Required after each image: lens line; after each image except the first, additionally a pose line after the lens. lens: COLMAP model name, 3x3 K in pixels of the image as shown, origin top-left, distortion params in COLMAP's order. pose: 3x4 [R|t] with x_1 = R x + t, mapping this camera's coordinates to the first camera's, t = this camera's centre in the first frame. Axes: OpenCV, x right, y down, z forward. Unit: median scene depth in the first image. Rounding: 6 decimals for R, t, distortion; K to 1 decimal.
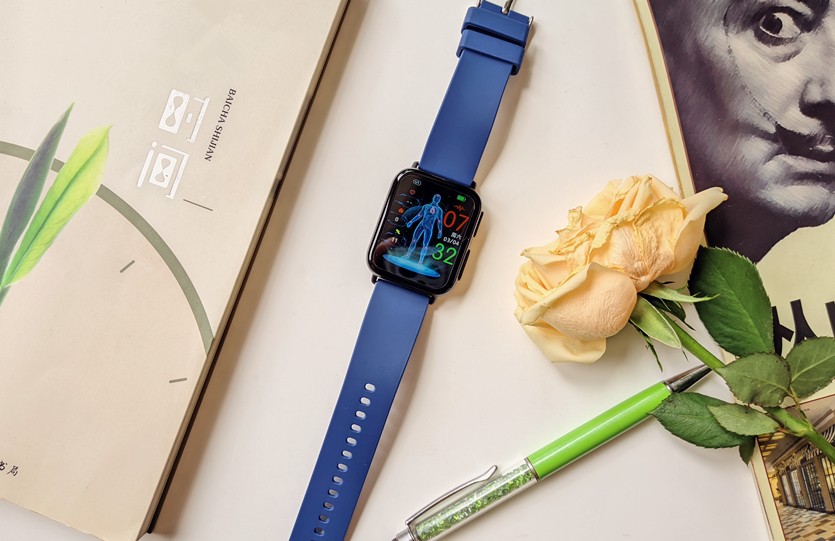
lens RADIAL K [[760.9, 0, 417.5], [0, 760.9, 270.5], [0, 0, 1]] dist [-0.002993, -0.006528]
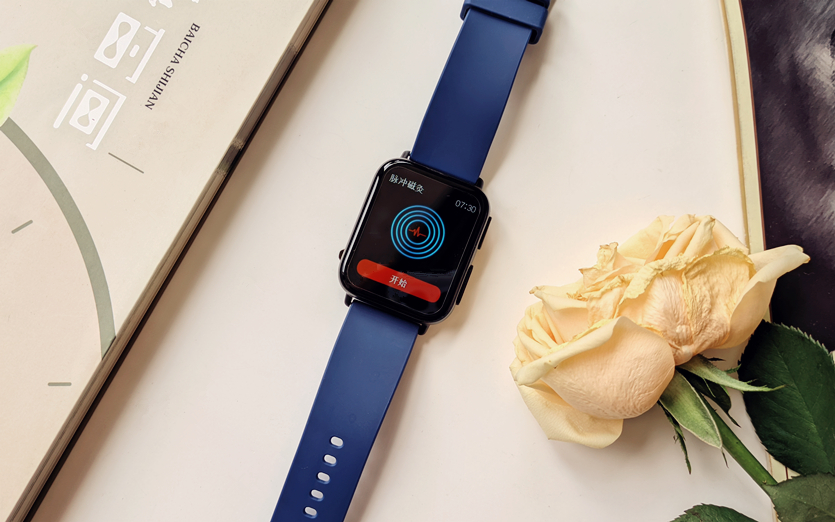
lens RADIAL K [[830.4, 0, 417.5], [0, 830.4, 261.0], [0, 0, 1]] dist [-0.008141, 0.005470]
pose [[0.987345, 0.158423, -0.007175, 0.025467], [-0.158579, 0.985882, -0.053752, 0.010599], [-0.001441, 0.054210, 0.998529, 0.165005]]
